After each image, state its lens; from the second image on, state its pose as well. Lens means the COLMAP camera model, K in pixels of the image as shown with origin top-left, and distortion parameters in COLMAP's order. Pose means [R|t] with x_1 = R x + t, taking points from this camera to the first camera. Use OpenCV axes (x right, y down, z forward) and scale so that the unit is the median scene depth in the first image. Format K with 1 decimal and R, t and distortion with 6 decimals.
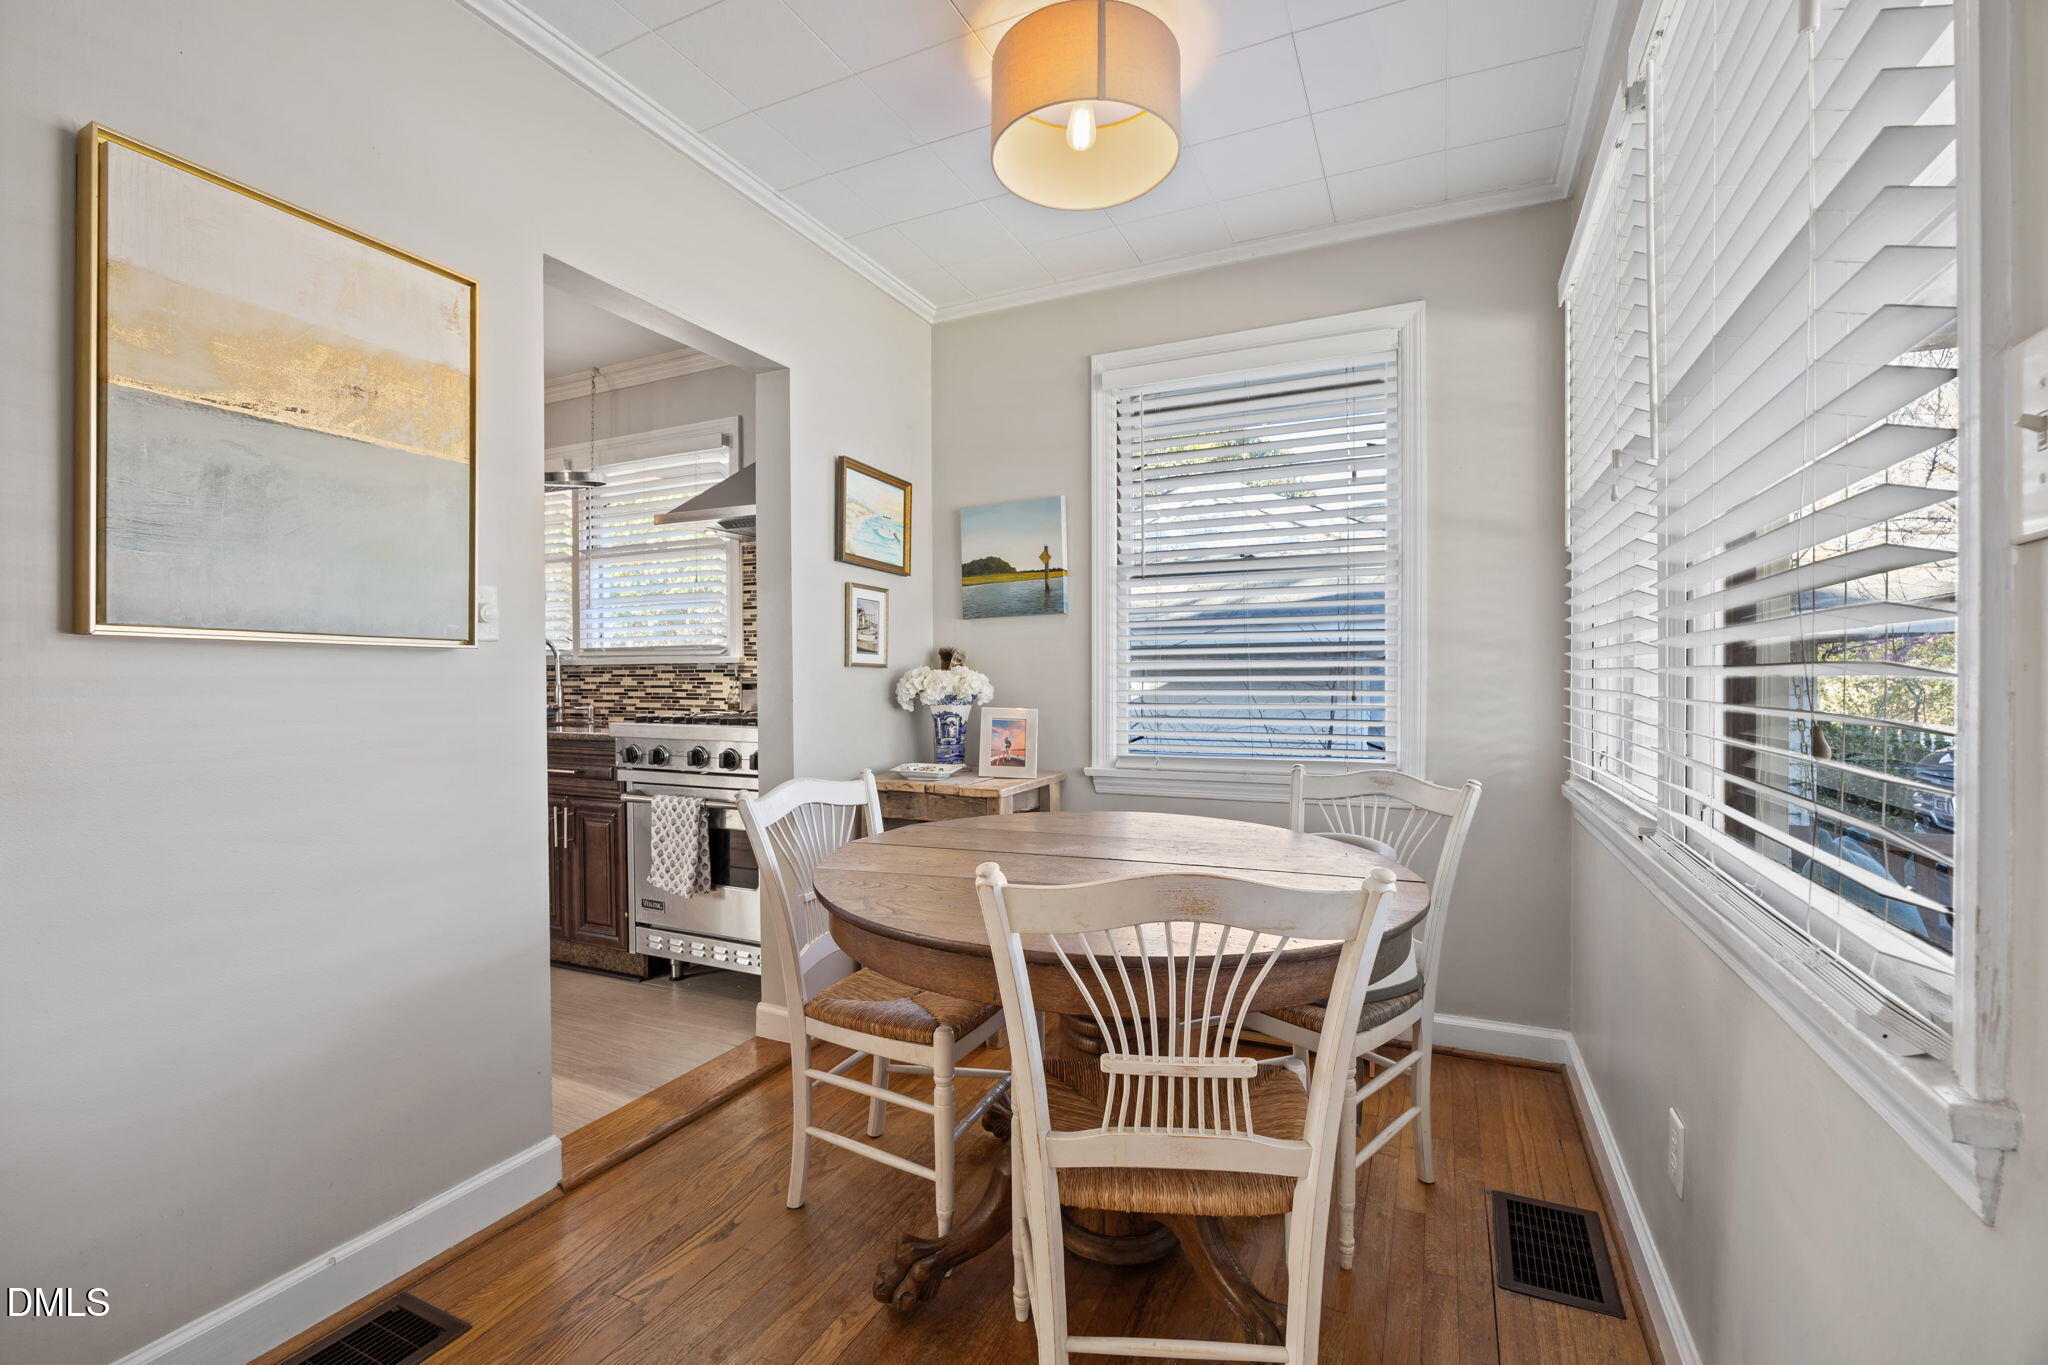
lens RADIAL K [[897.5, 0, 1023.8], [0, 897.5, 682.2], [0, 0, 1]] dist [-0.001321, 0.000096]
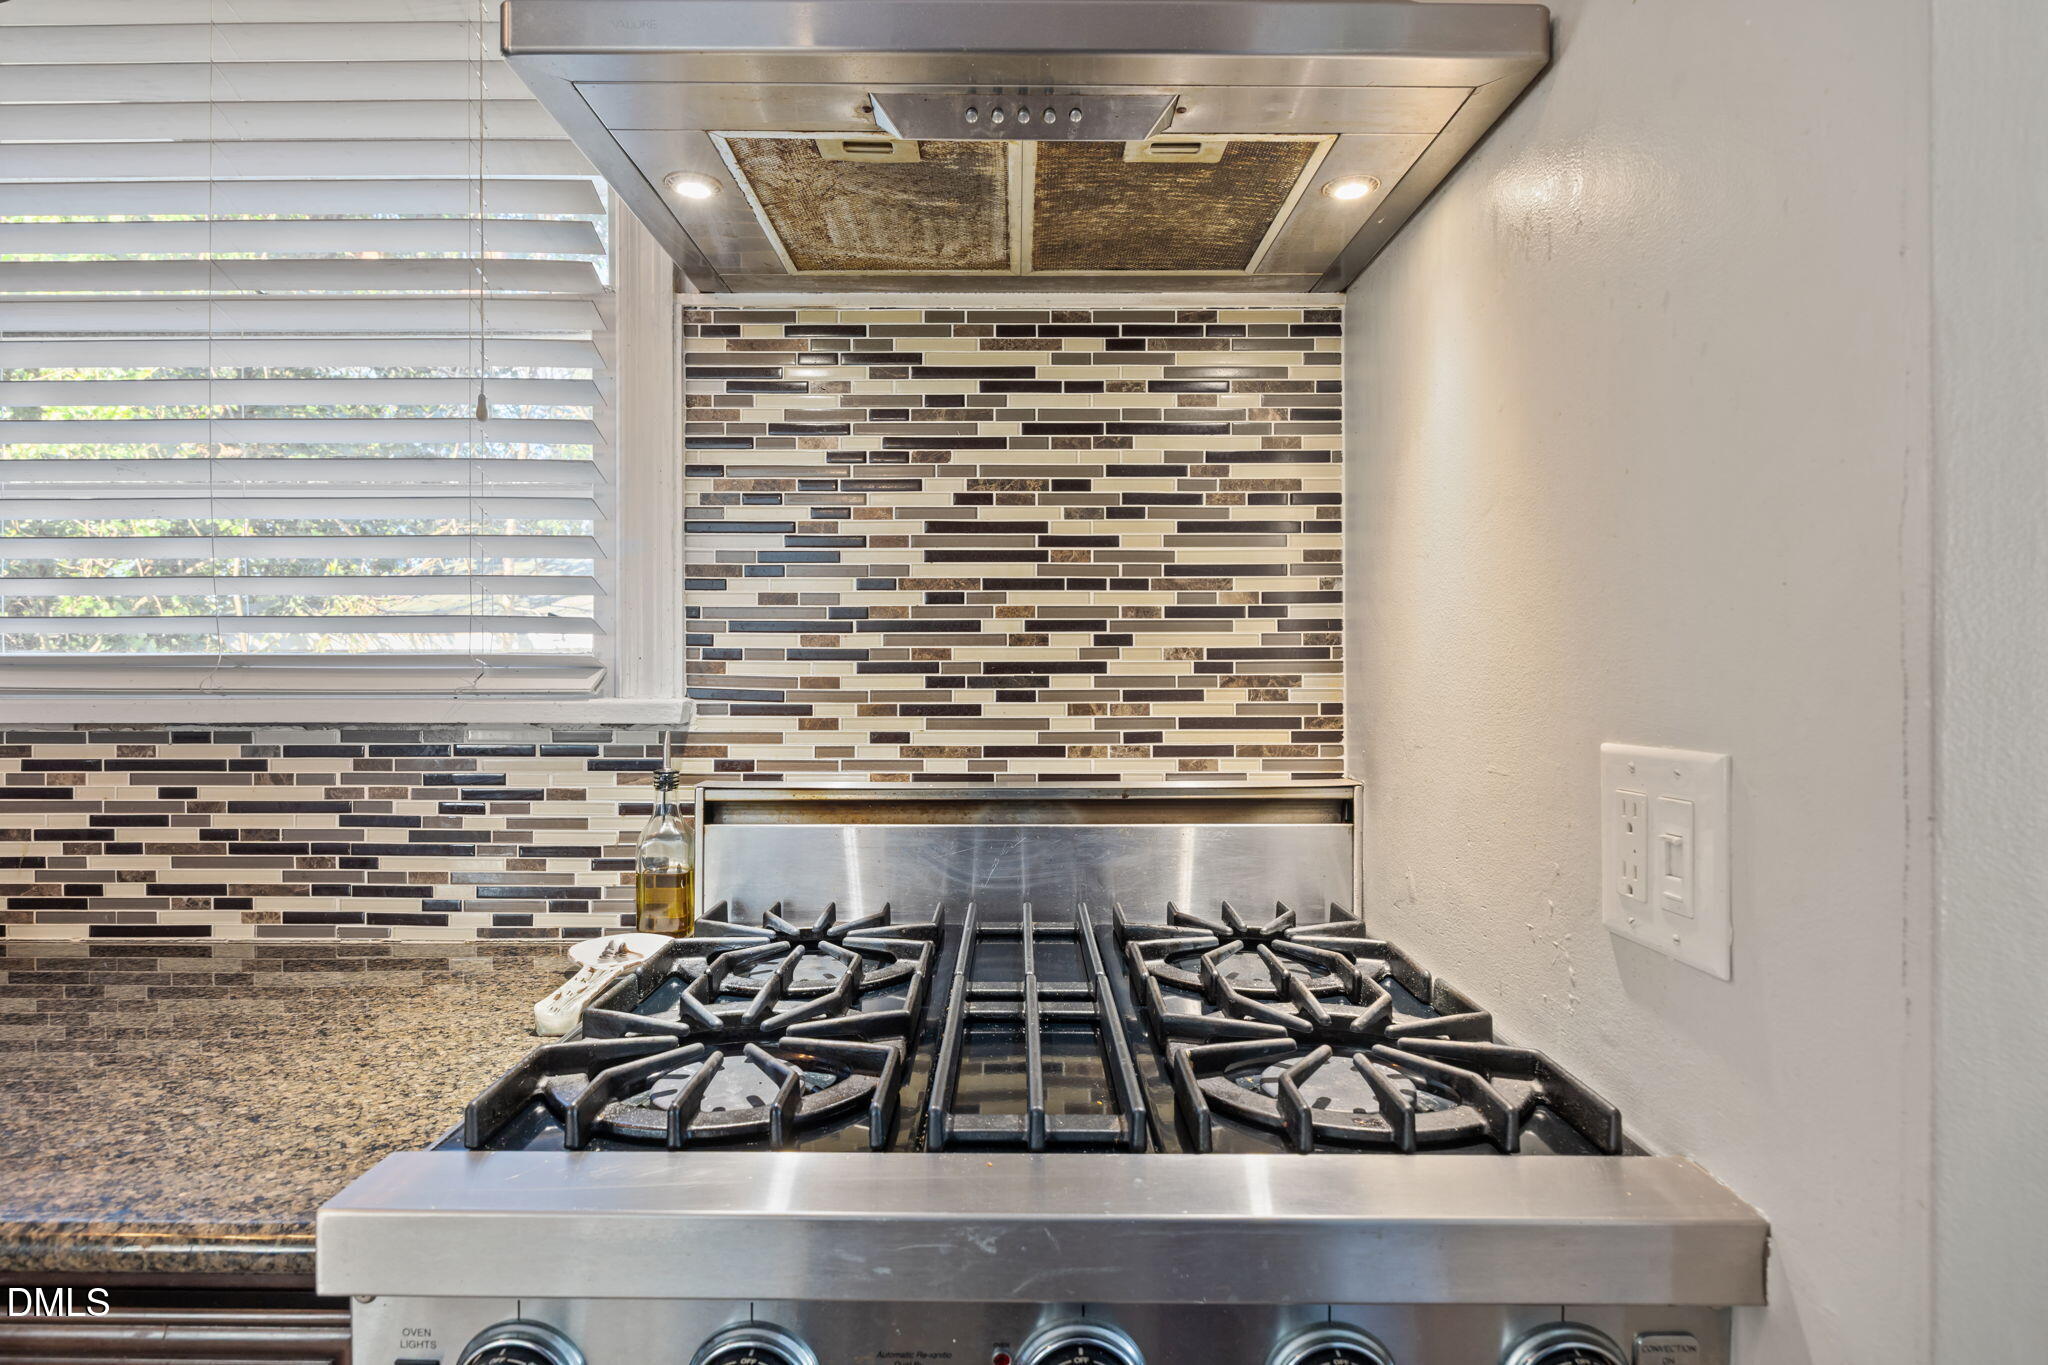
lens RADIAL K [[1072.6, 0, 1021.2], [0, 1072.6, 675.8], [0, 0, 1]] dist [-0.008962, 0.000250]
pose [[0.901050, -0.001889, 0.433711, -0.422035], [-0.000991, 0.999979, 0.006415, -0.044719], [-0.433714, -0.006210, 0.901029, 0.757574]]
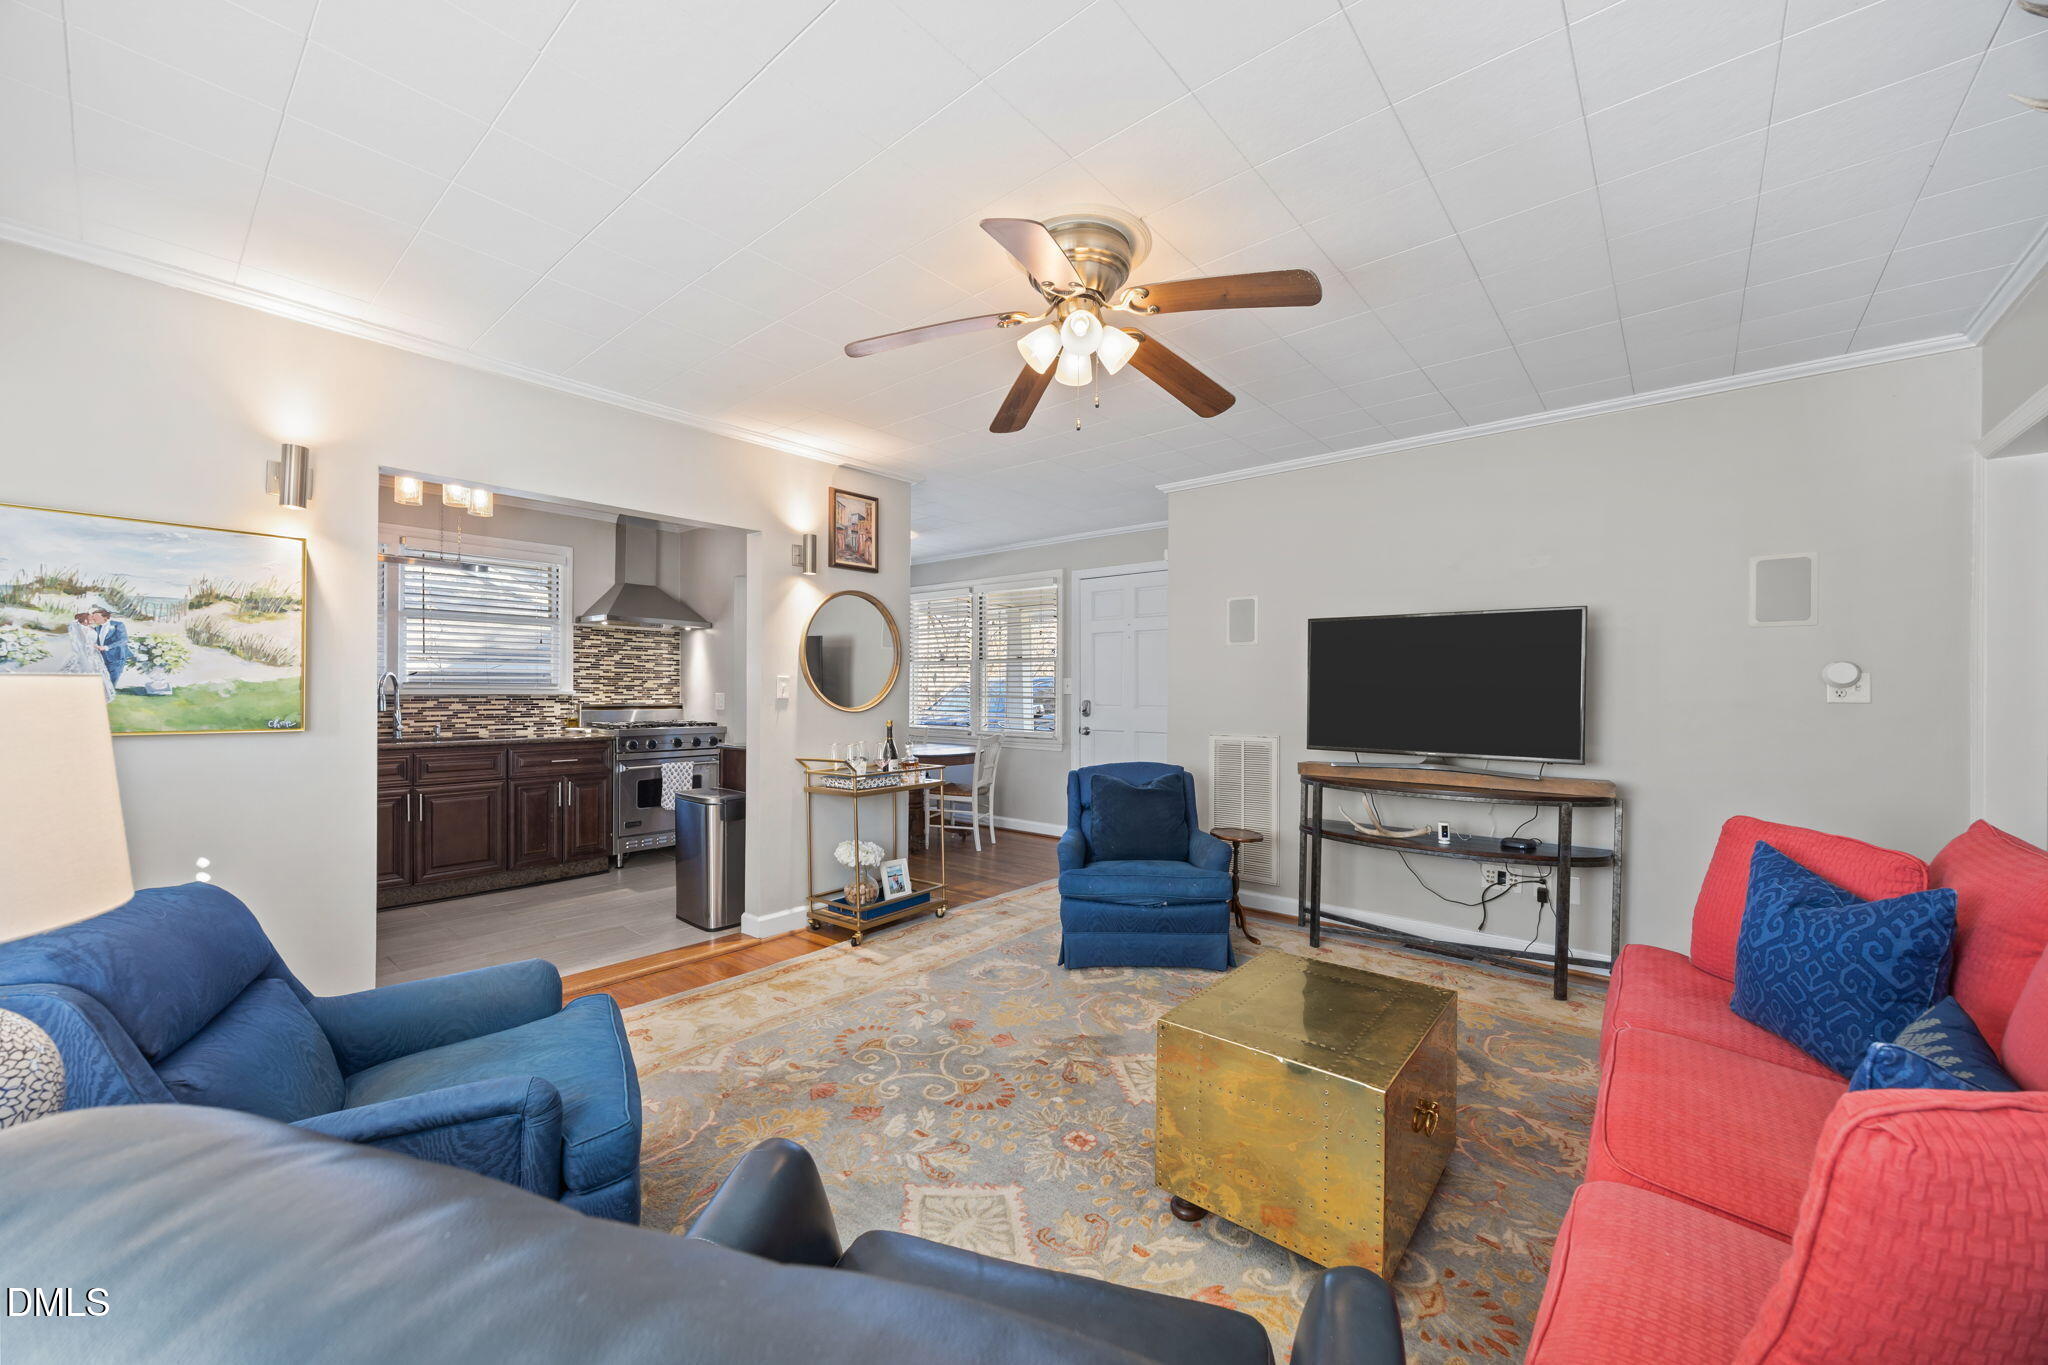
lens RADIAL K [[776.9, 0, 1012.4], [0, 776.9, 685.9], [0, 0, 1]] dist [-0.007456, 0.000257]
pose [[0.264780, 0.007435, 0.964280, -1.738139], [-0.005068, 0.999967, -0.006319, -0.037717], [-0.964296, -0.003214, 0.264809, -0.209331]]
